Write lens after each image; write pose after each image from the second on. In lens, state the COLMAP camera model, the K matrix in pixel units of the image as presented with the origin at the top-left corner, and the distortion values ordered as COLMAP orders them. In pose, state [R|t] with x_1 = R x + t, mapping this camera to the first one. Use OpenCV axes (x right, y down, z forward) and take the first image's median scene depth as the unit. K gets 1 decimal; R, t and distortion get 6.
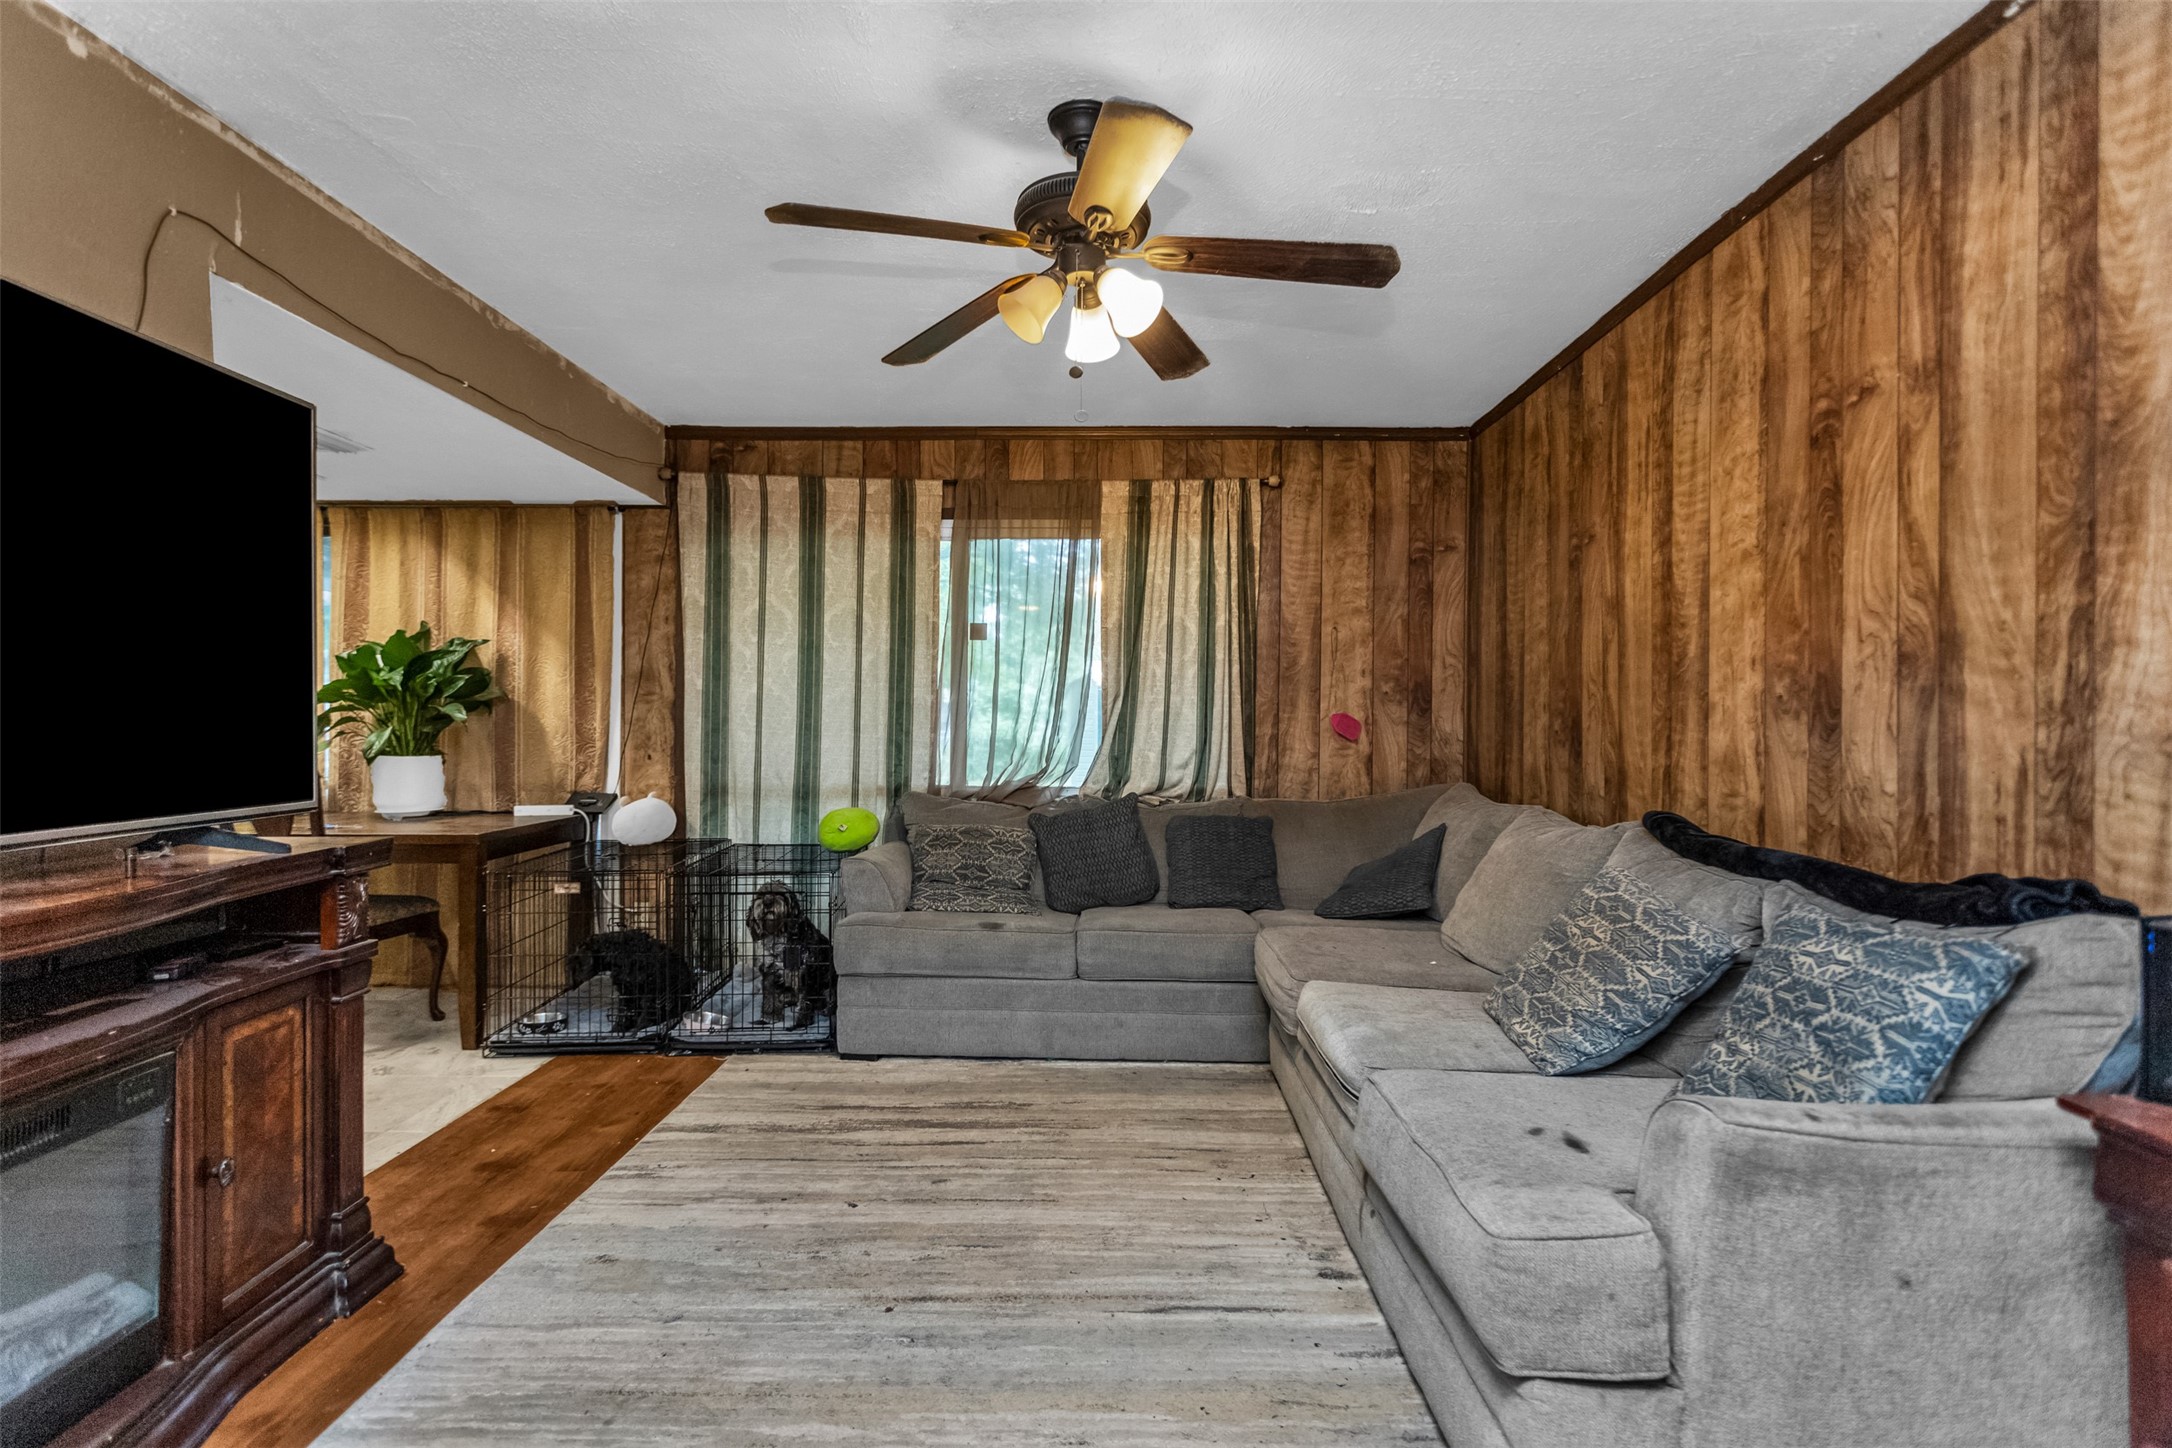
lens RADIAL K [[1044.0, 0, 1083.2], [0, 1044.0, 716.9], [0, 0, 1]] dist [-0.000679, 0.001675]
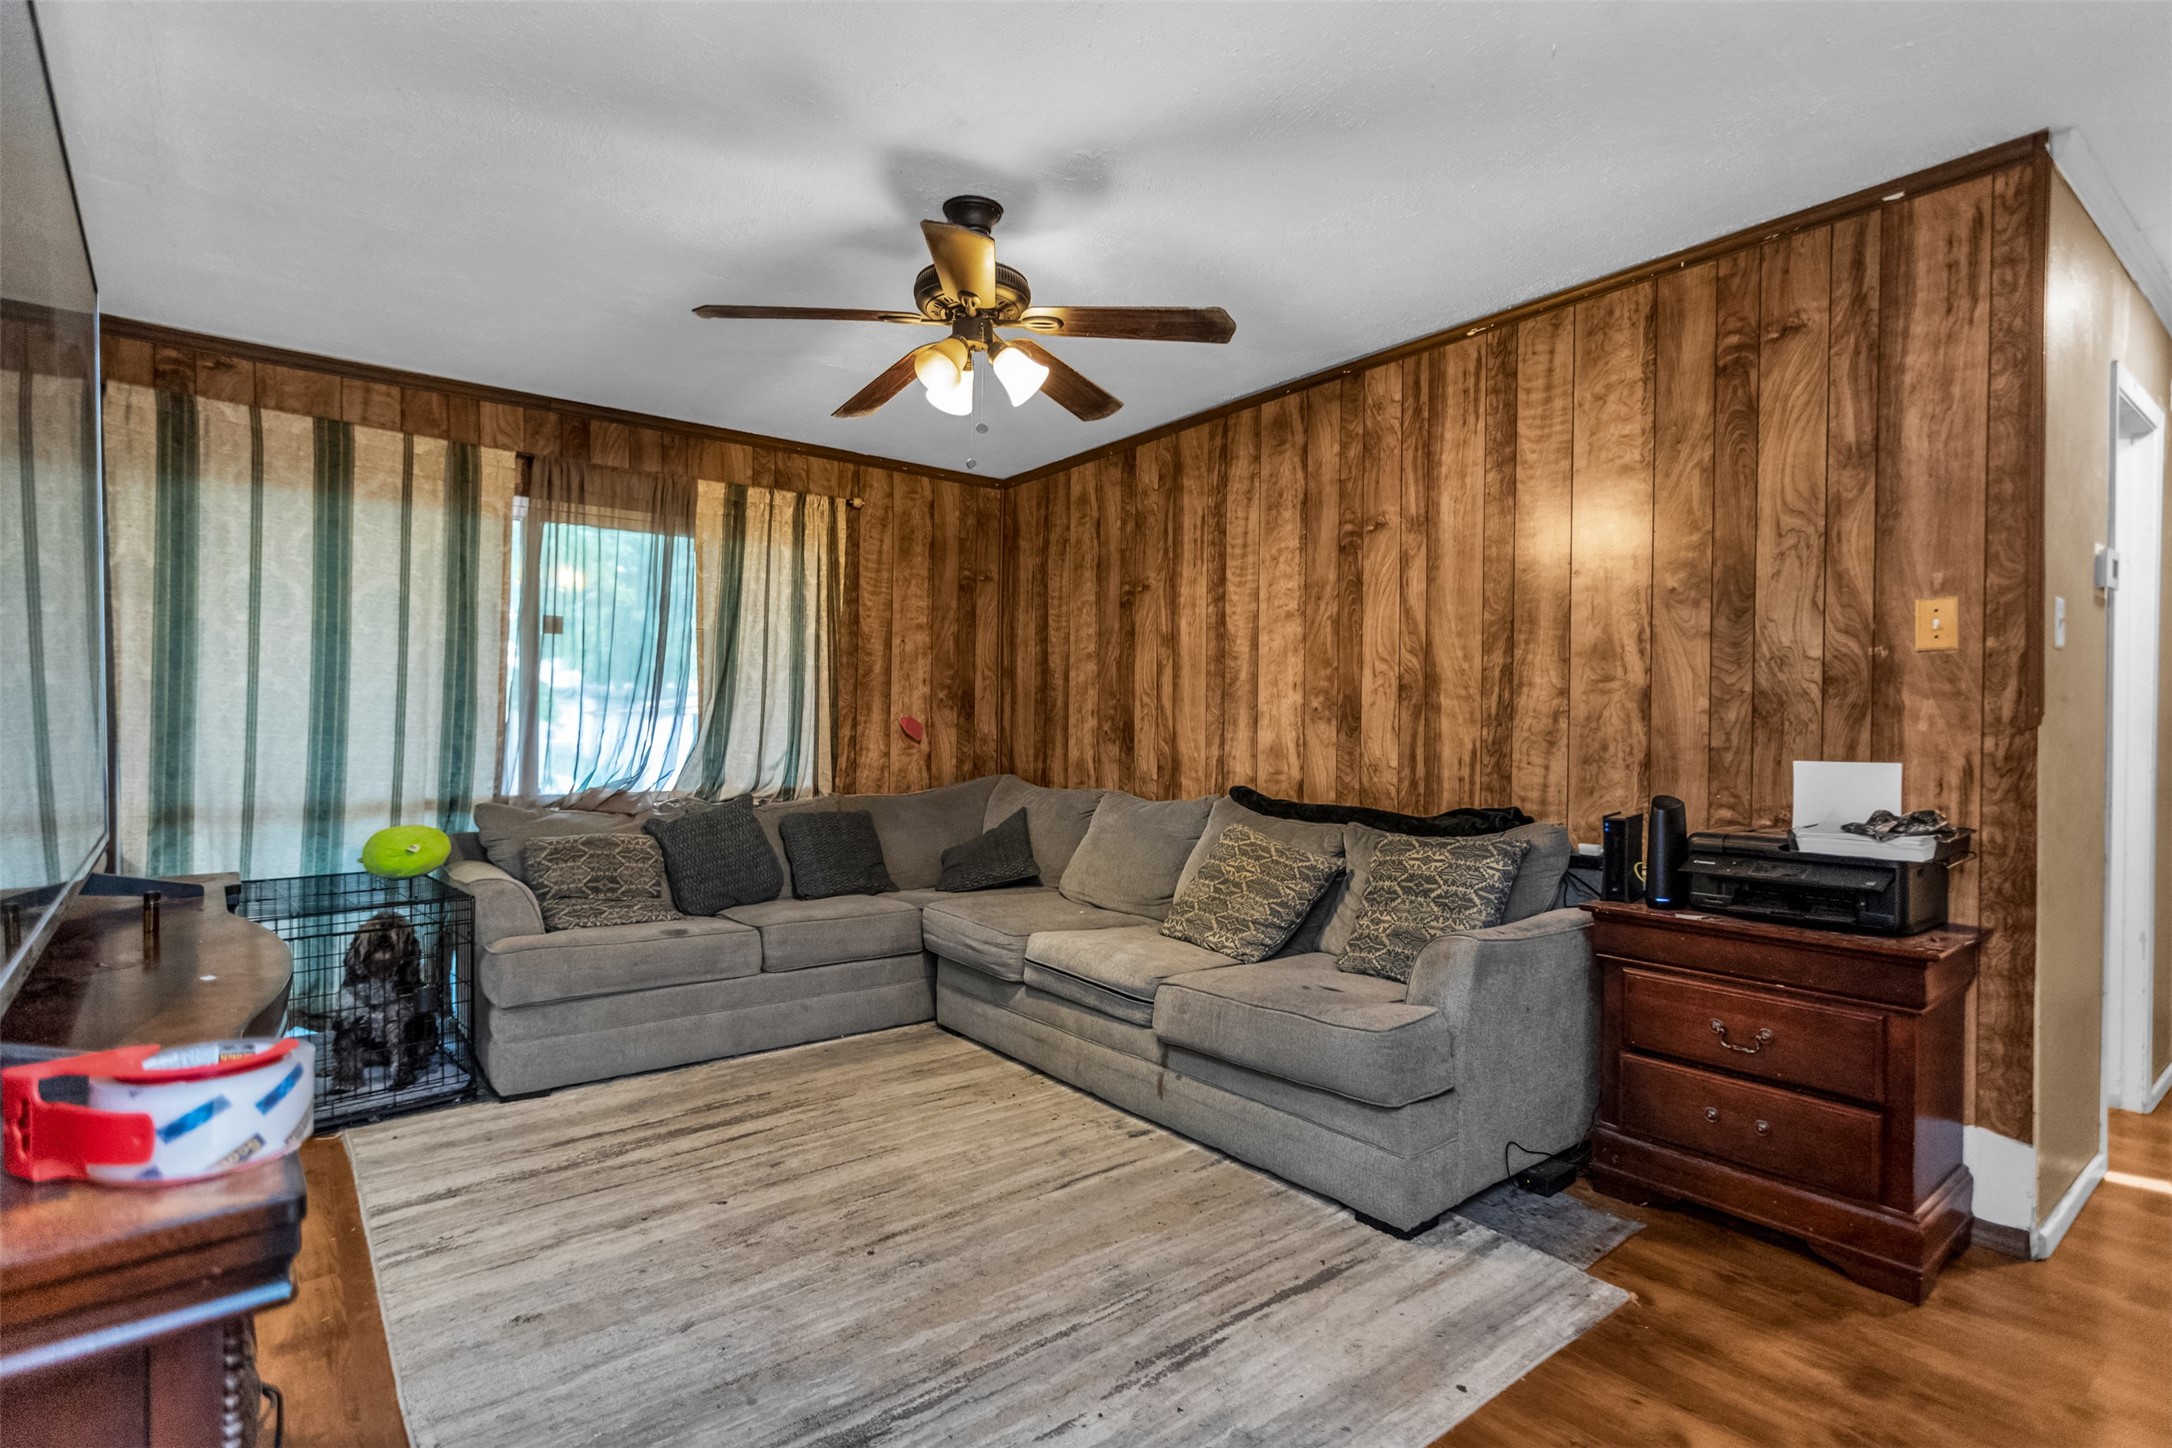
lens RADIAL K [[1047.9, 0, 1084.3], [0, 1047.9, 738.9], [0, 0, 1]] dist [-0.000399, 0.000564]
pose [[0.777187, -0.007987, 0.629219, -0.448633], [-0.004022, 0.999836, 0.017659, -0.000356], [-0.629257, -0.016255, 0.777028, -0.001168]]
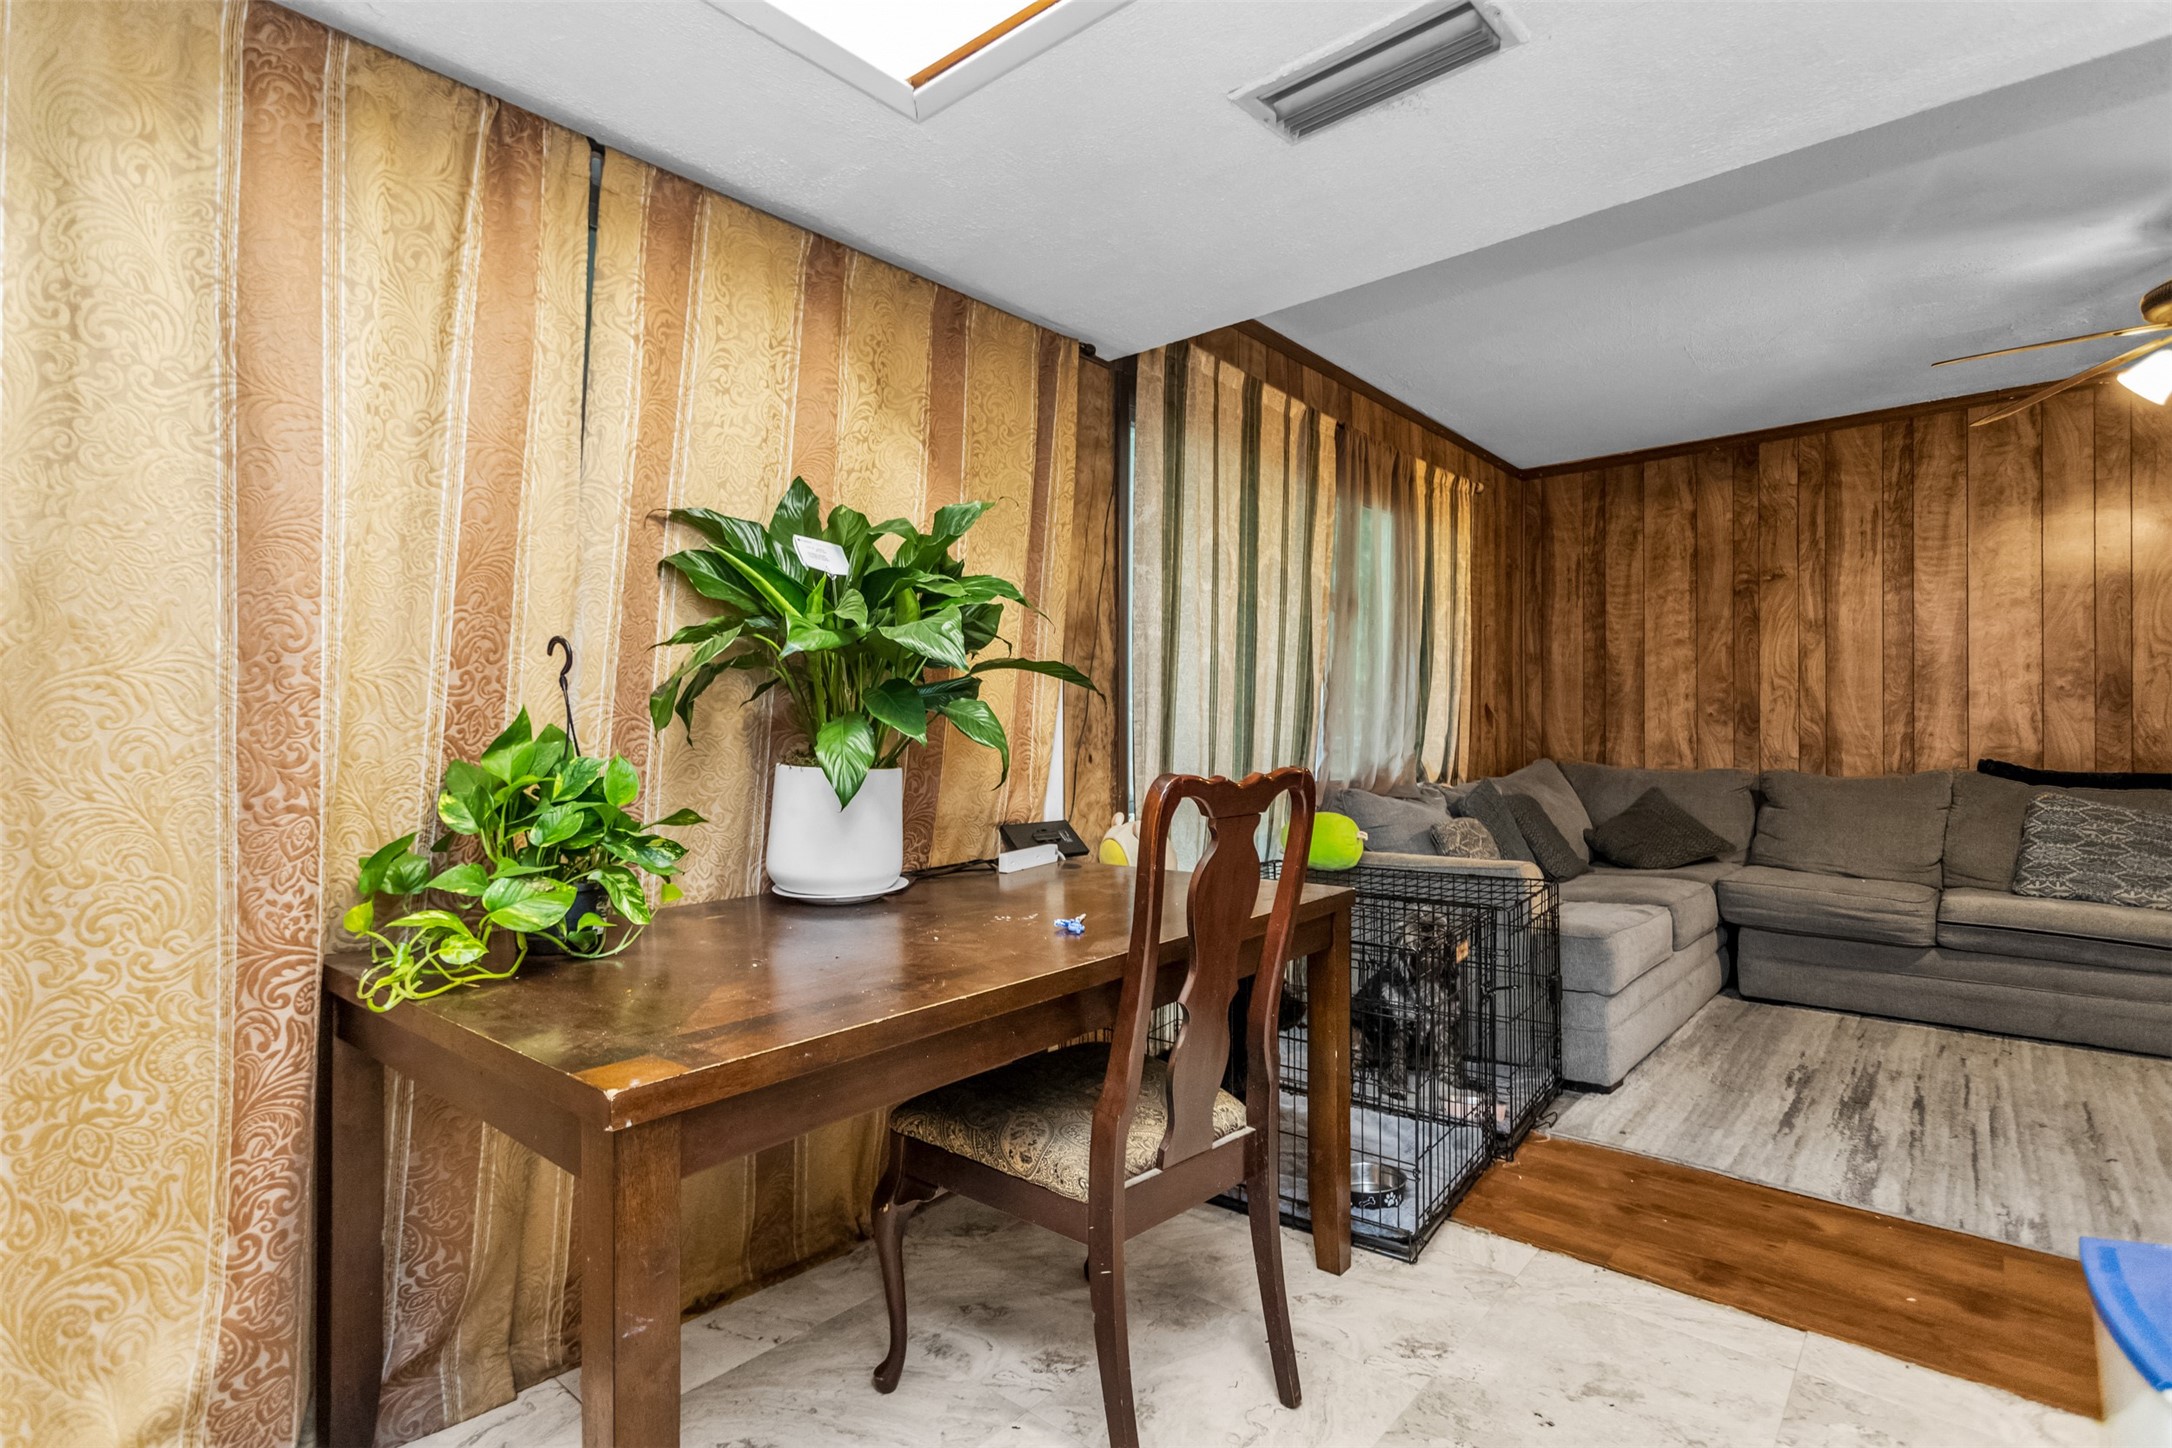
lens RADIAL K [[1046.9, 0, 1086.0], [0, 1046.9, 724.0], [0, 0, 1]] dist [0.004954, 0.001376]
pose [[0.638994, -0.004901, 0.769196, -1.285055], [0.004333, 0.999987, 0.002772, 0.022702], [-0.769200, 0.001561, 0.639006, 0.859040]]
